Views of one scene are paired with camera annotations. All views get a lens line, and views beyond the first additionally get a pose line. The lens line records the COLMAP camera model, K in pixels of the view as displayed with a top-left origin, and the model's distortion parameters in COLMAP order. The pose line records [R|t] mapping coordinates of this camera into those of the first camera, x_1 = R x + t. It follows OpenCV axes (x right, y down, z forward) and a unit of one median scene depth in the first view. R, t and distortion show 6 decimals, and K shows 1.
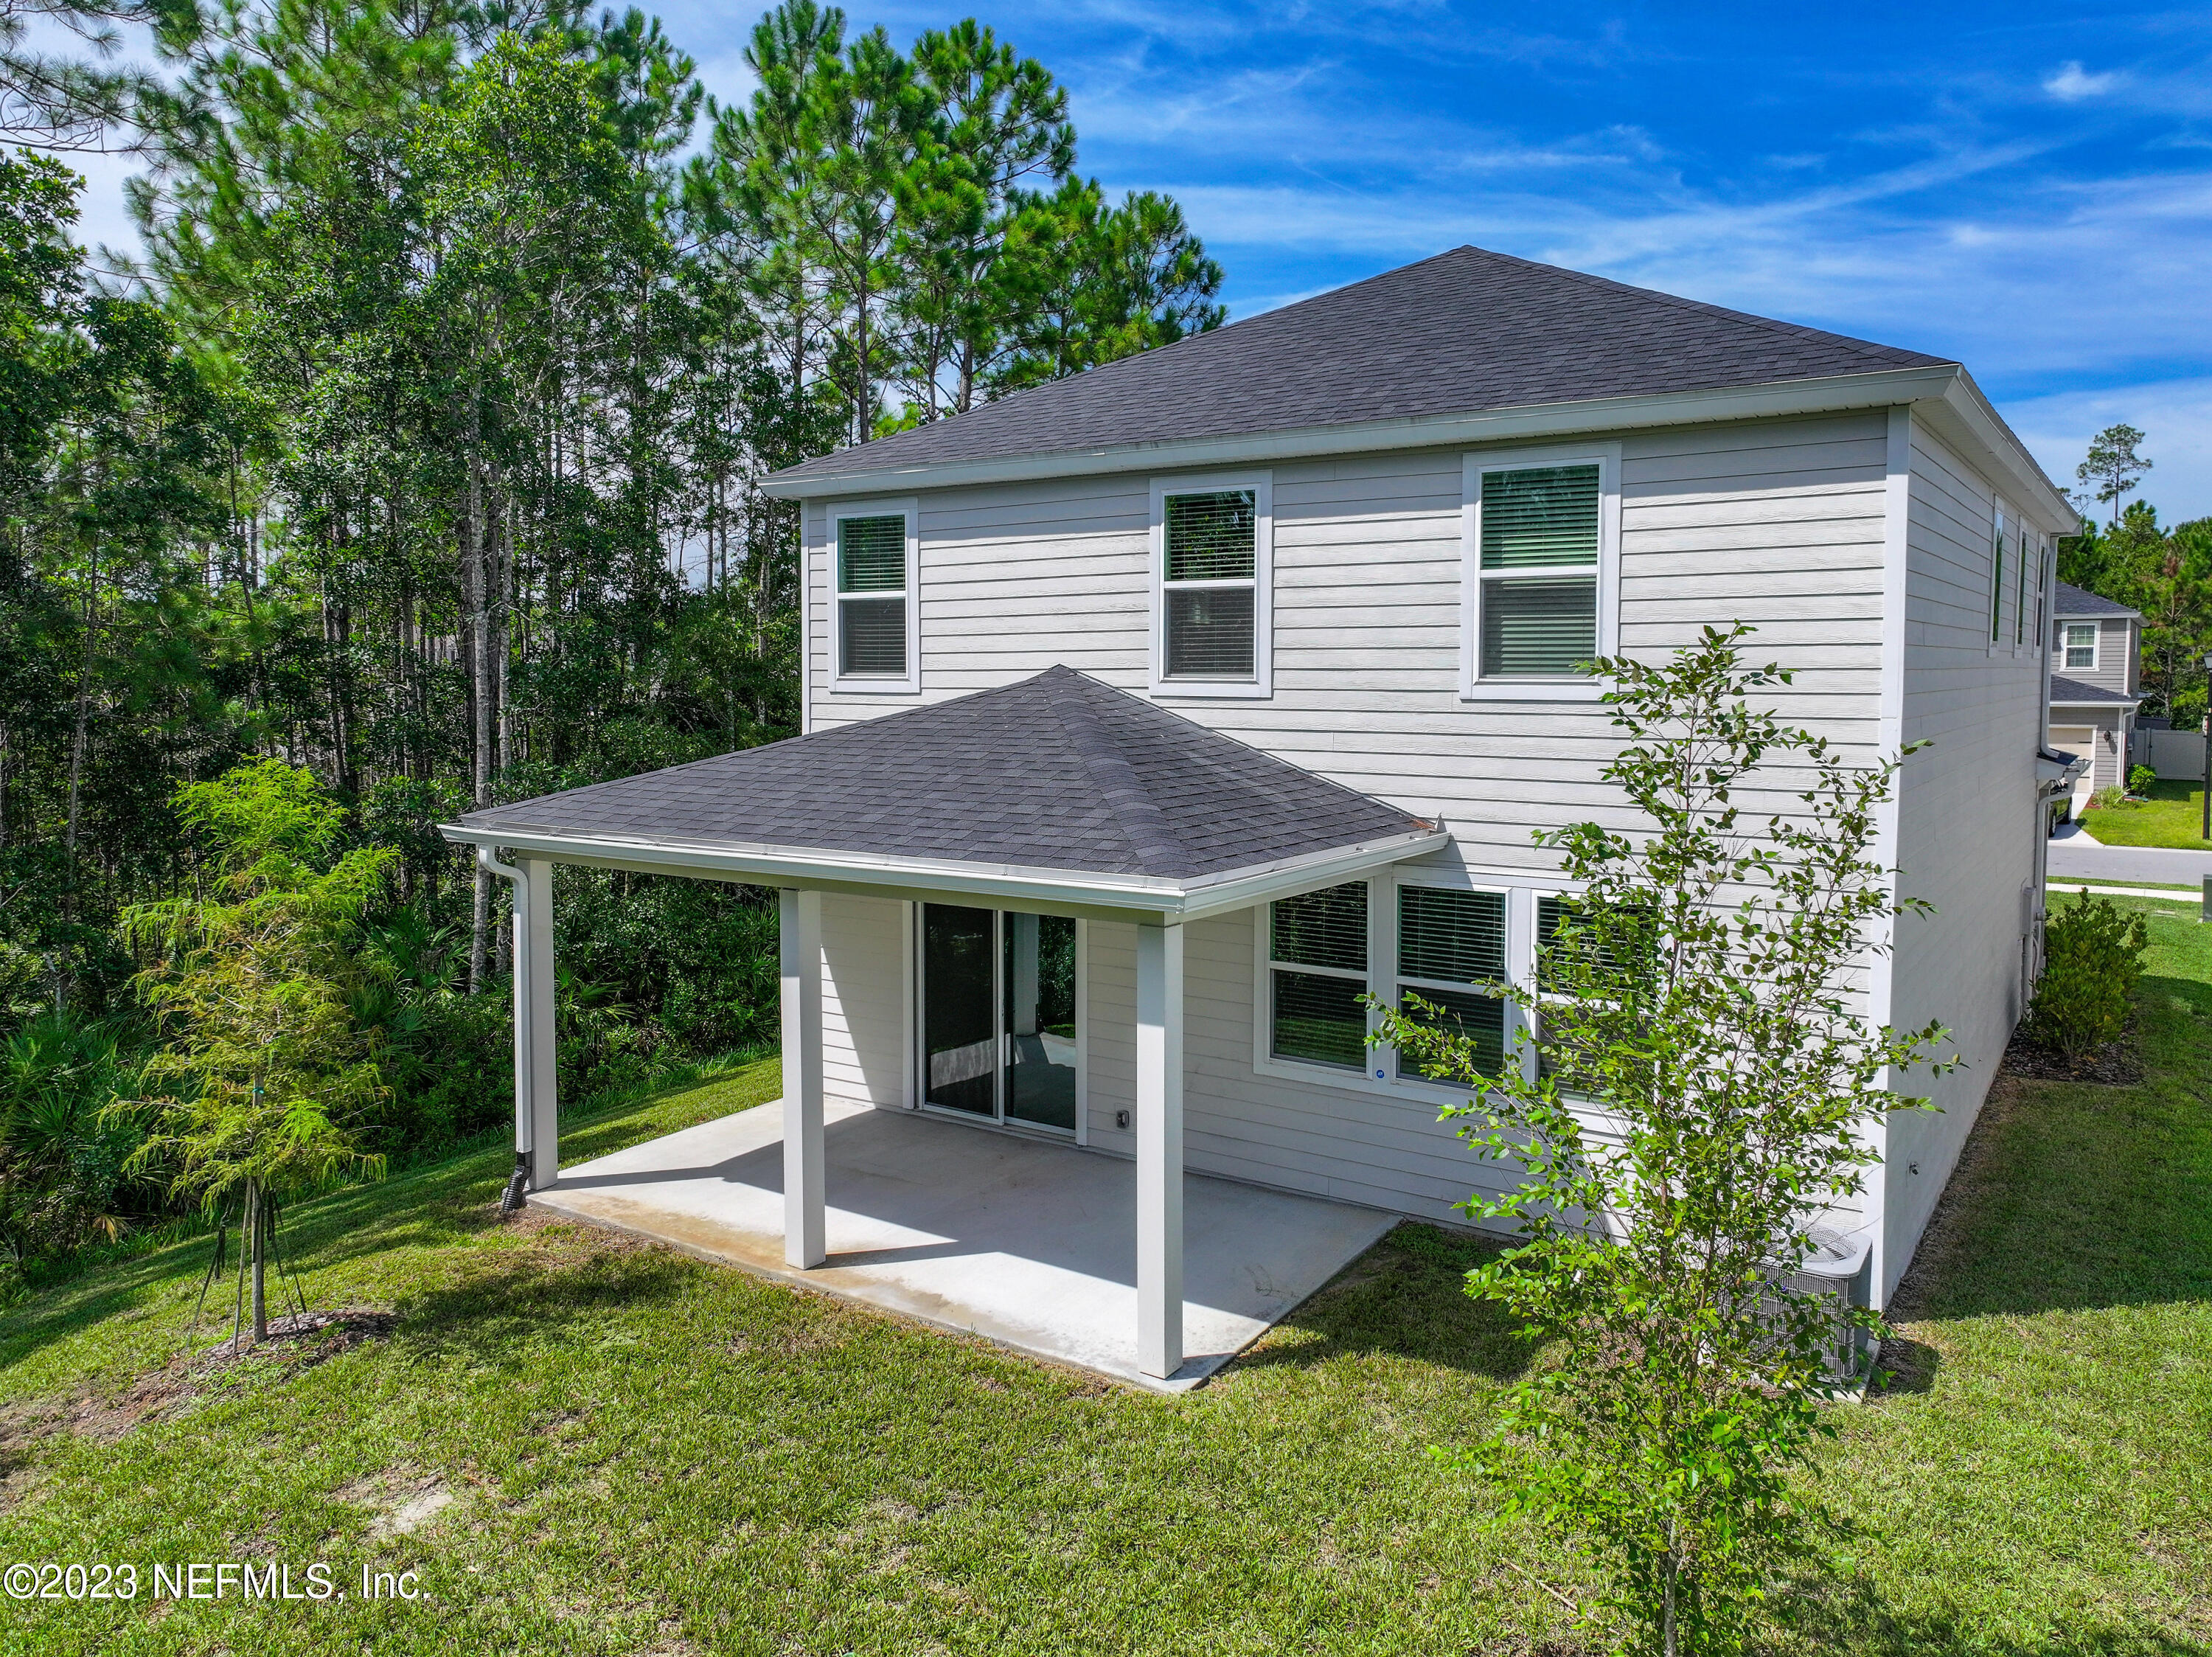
lens RADIAL K [[1577.2, 0, 1115.9], [0, 1577.2, 749.5], [0, 0, 1]] dist [-0.003367, -0.000858]
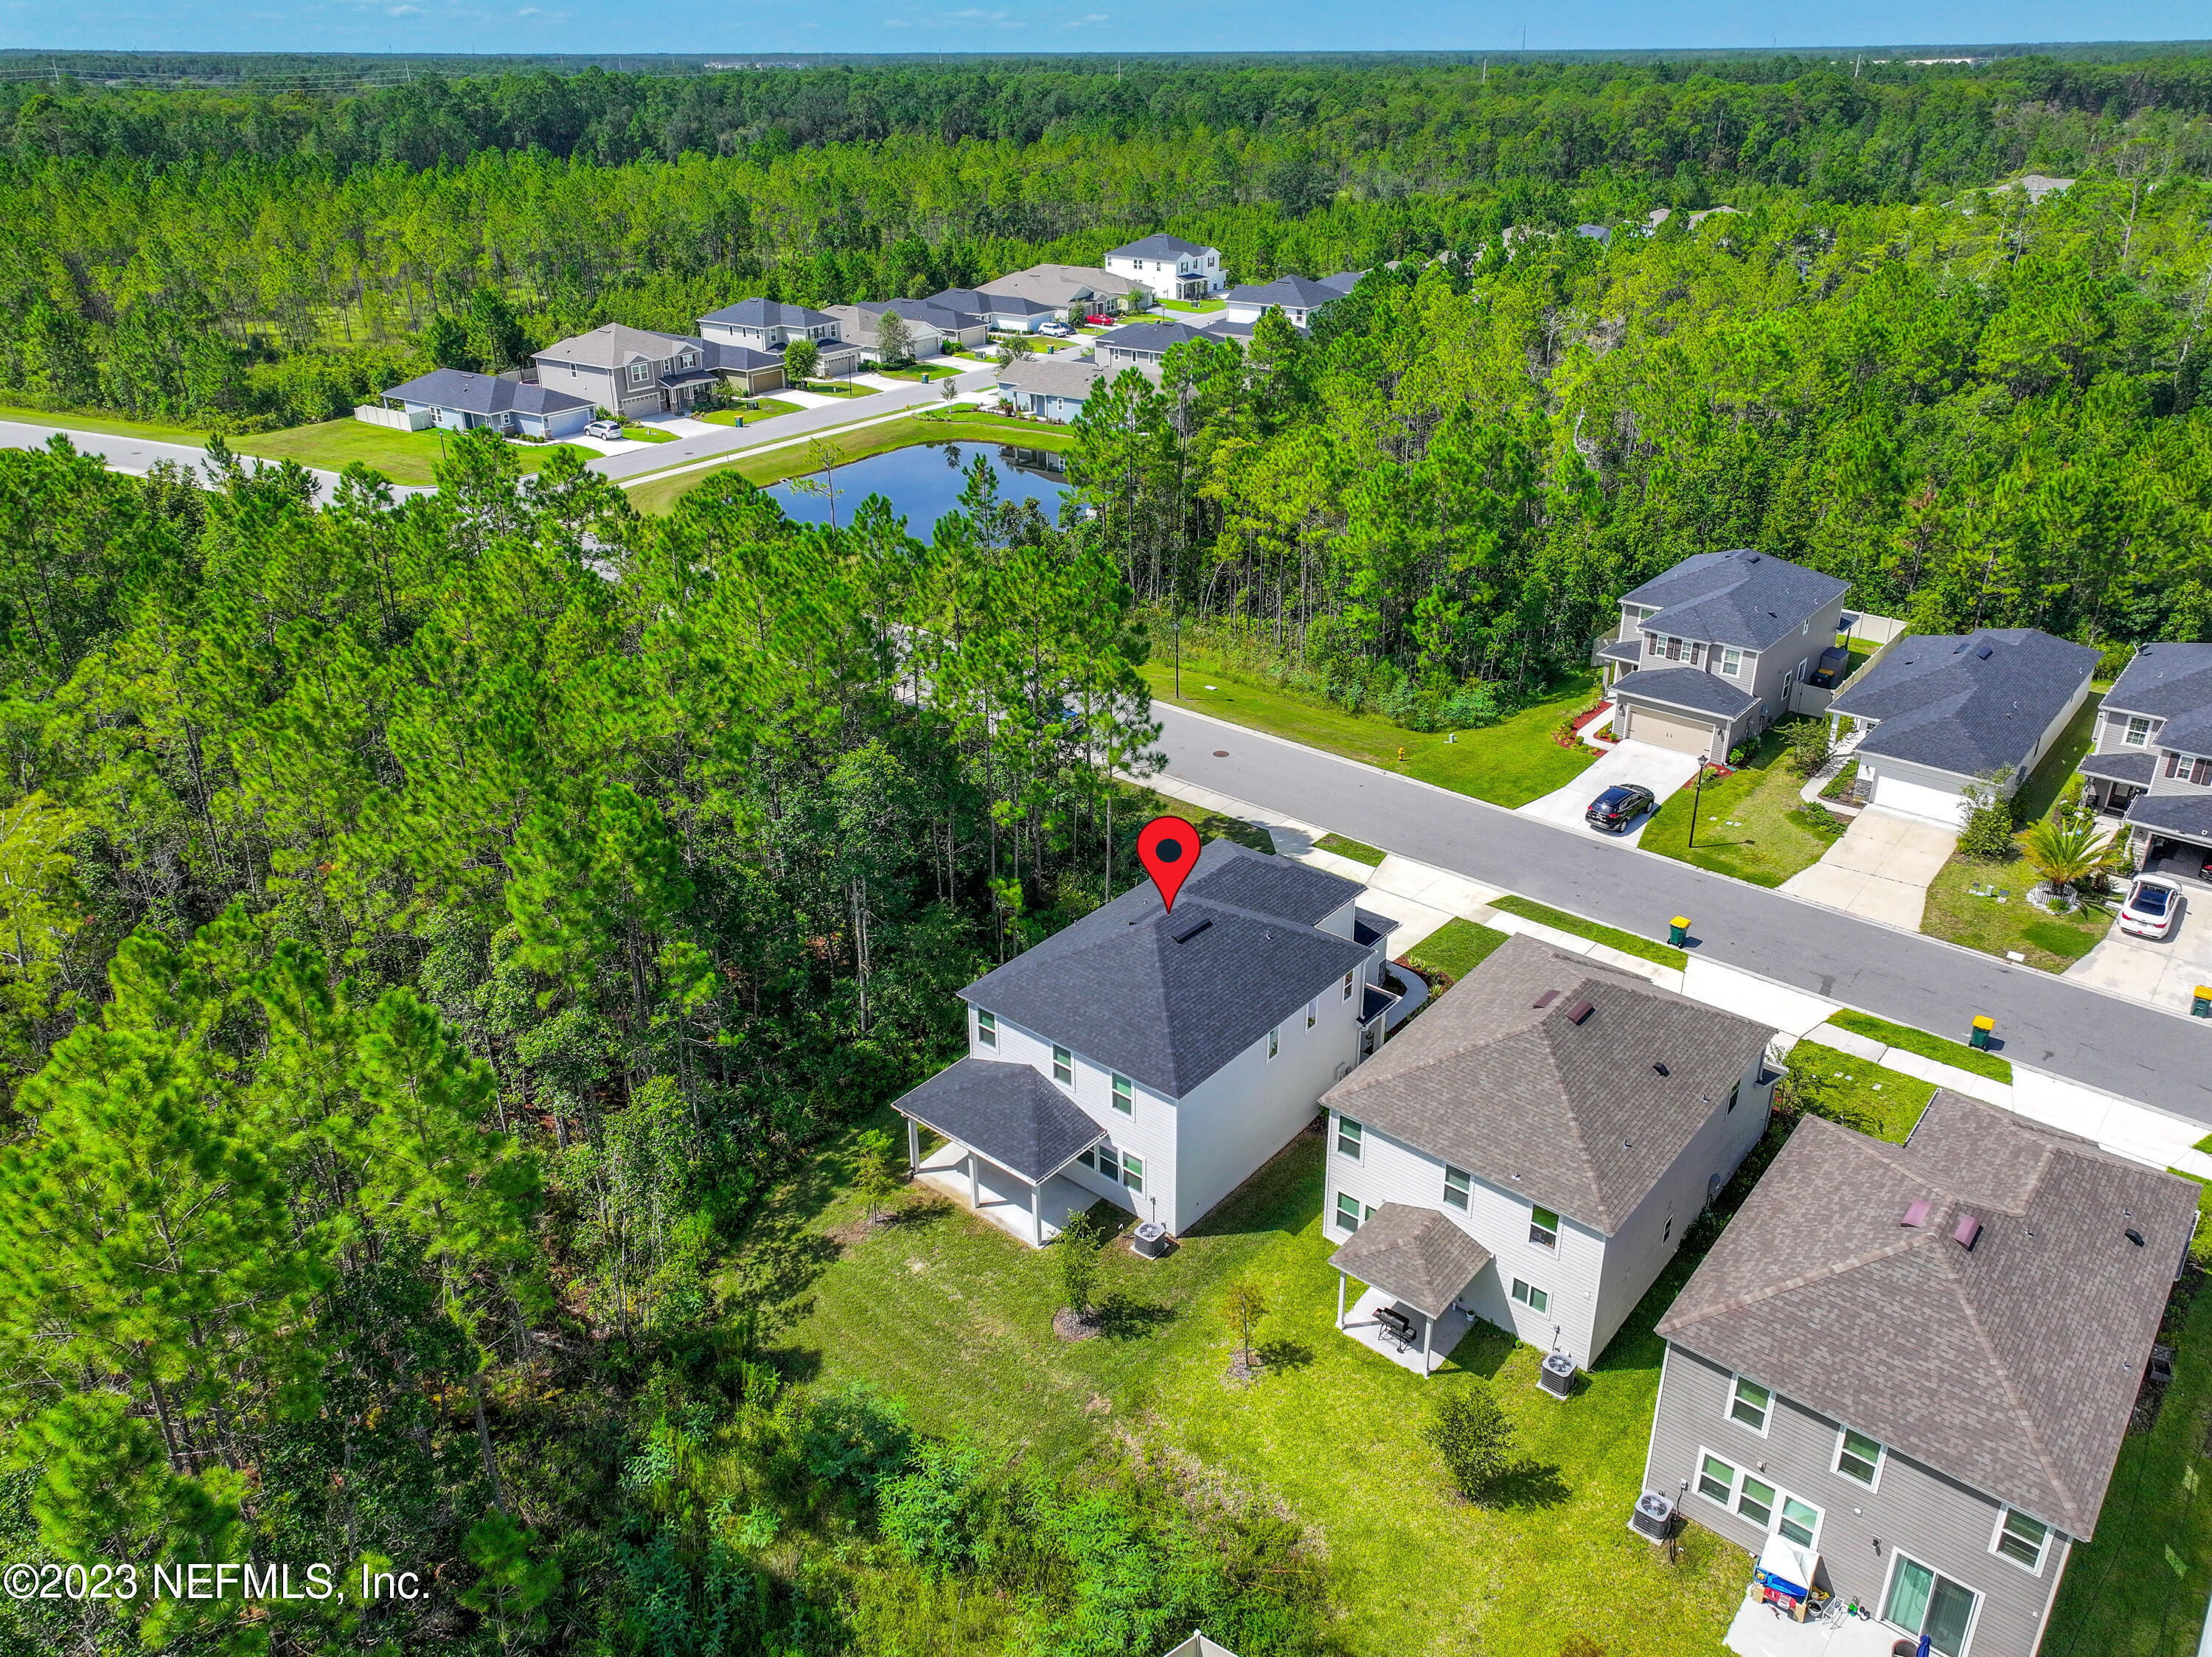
lens RADIAL K [[1577.2, 0, 1115.9], [0, 1577.2, 749.5], [0, 0, 1]] dist [-0.003367, -0.000858]
pose [[0.995157, 0.039018, -0.090225, 0.625493], [-0.004684, 0.935630, 0.352952, -2.712145], [0.098189, -0.350820, 0.931281, -3.016240]]
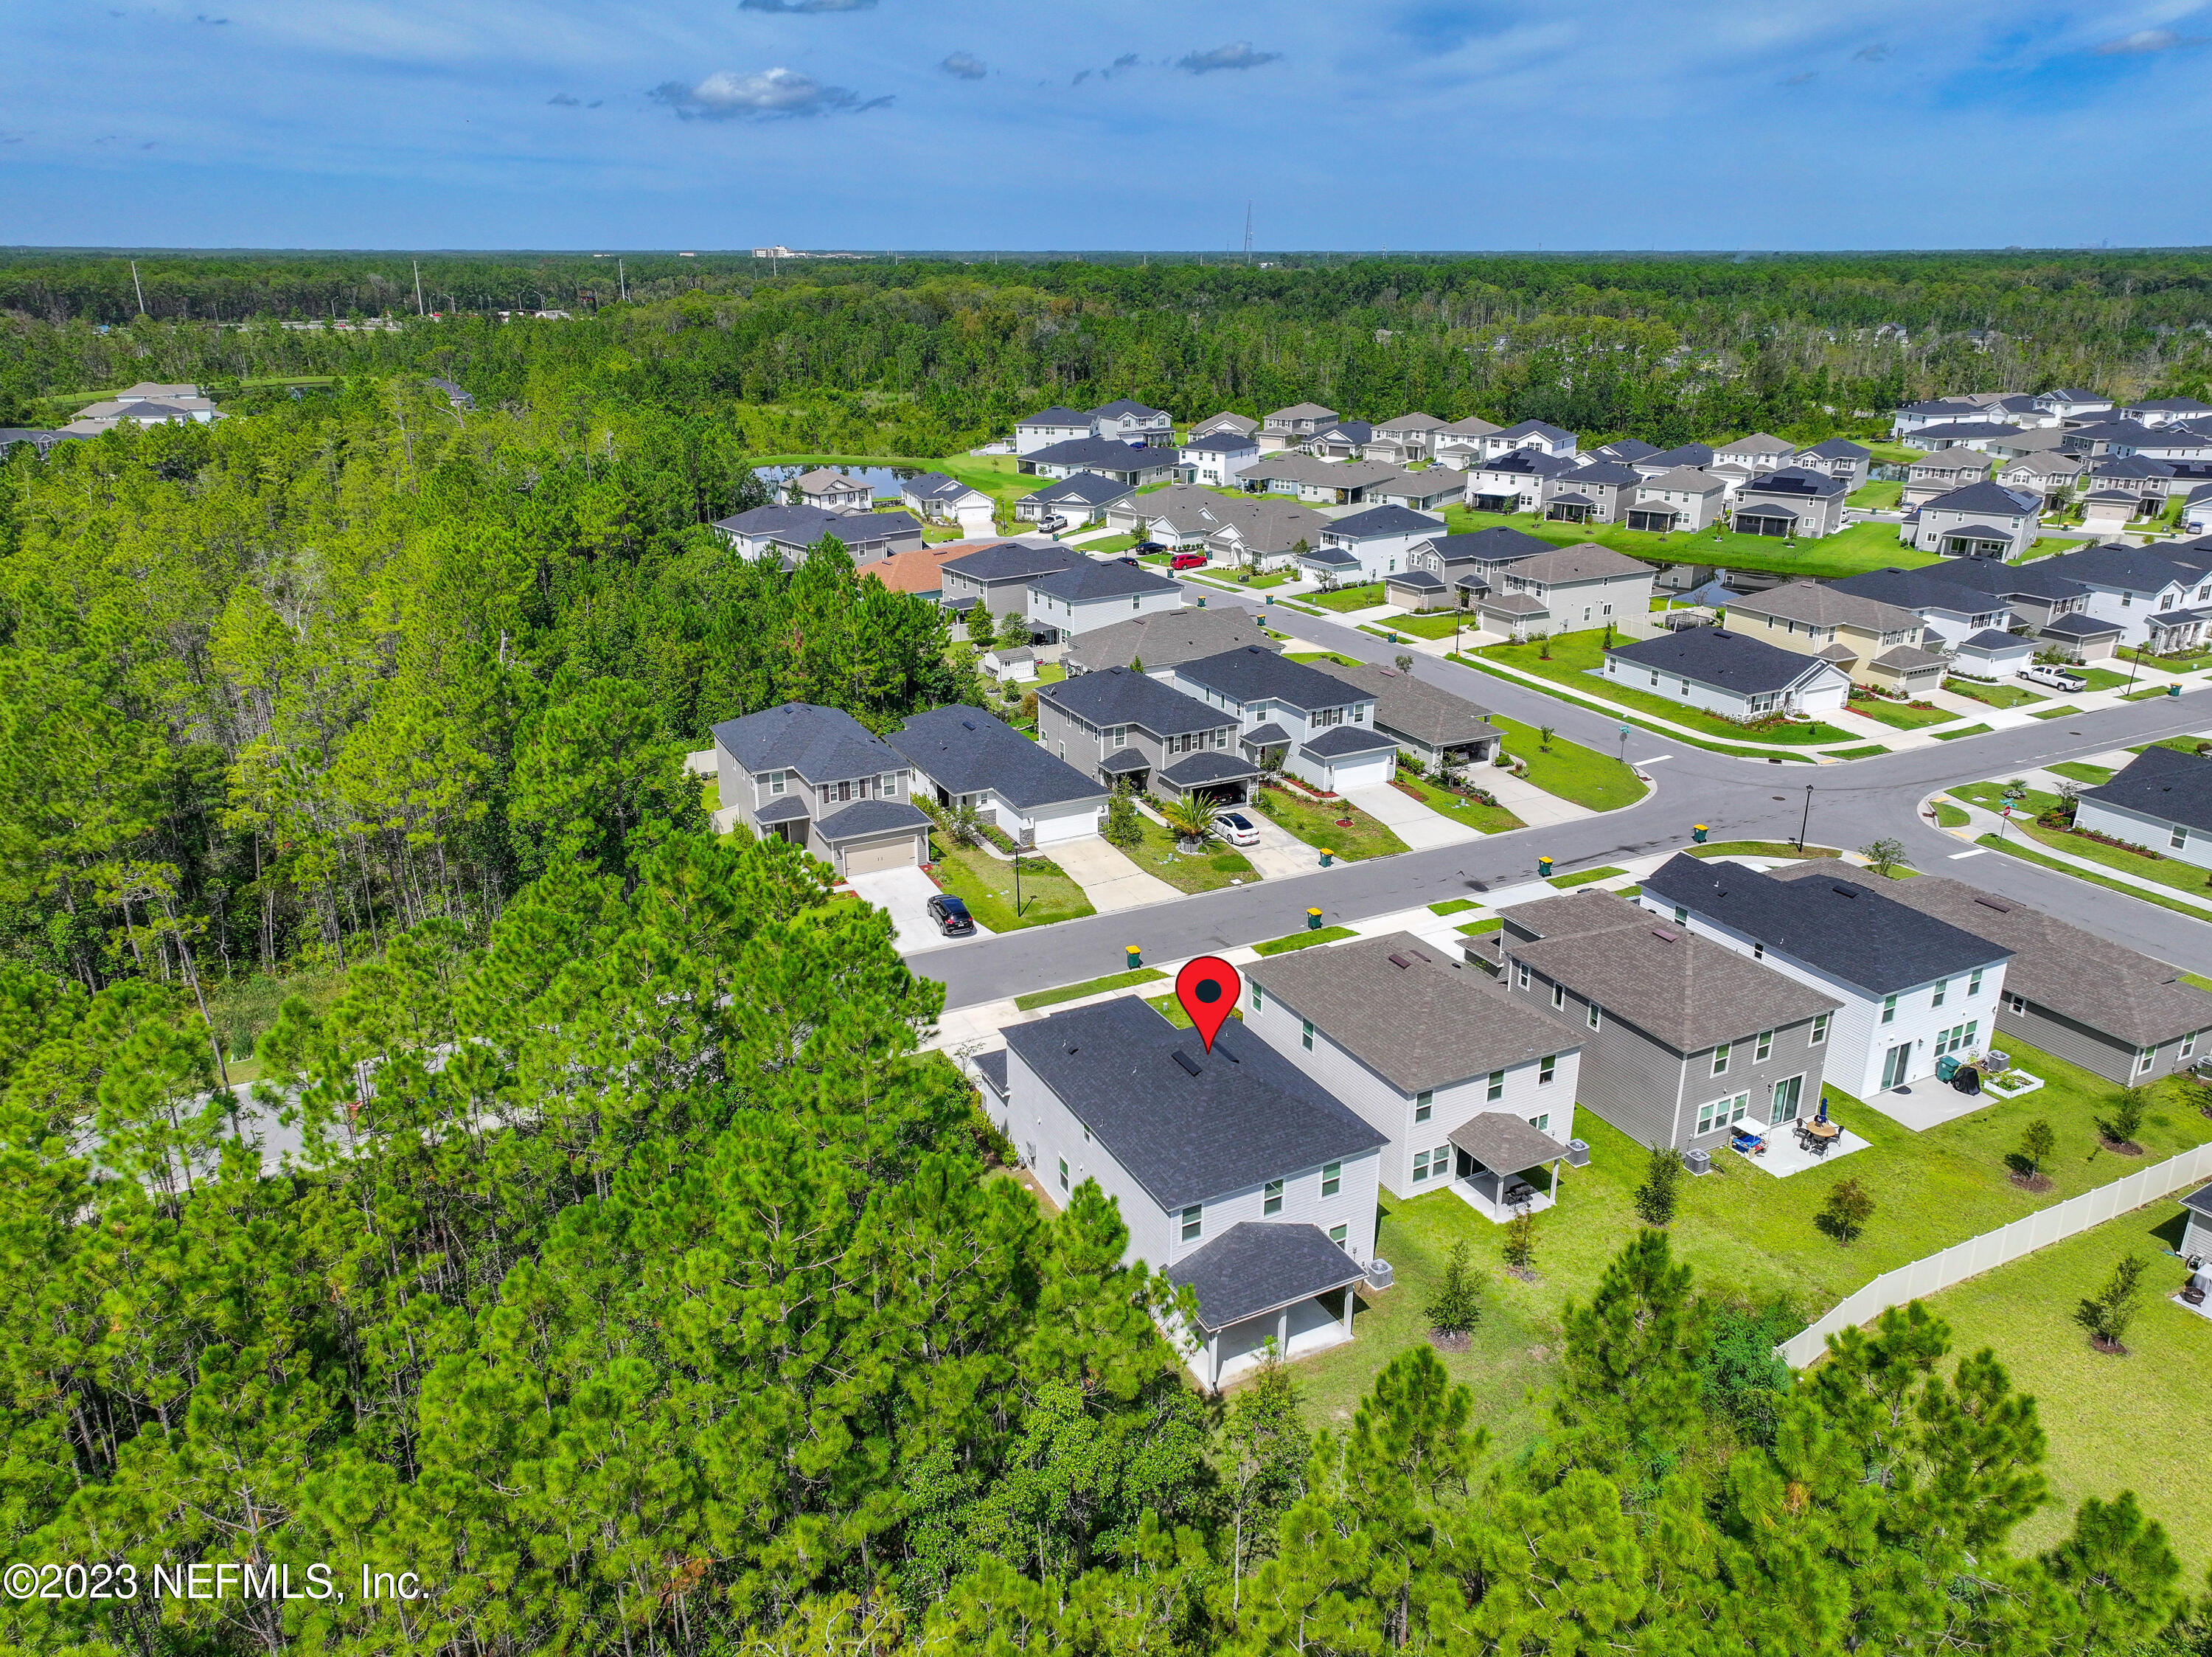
lens RADIAL K [[1552.5, 0, 1106.0], [0, 1552.5, 828.5], [0, 0, 1]] dist [-0.000240, 0.000898]
pose [[0.487014, -0.301533, 0.819692, -4.135683], [0.049844, 0.946579, 0.318596, -2.993858], [-0.871971, -0.114304, 0.476027, -0.753945]]
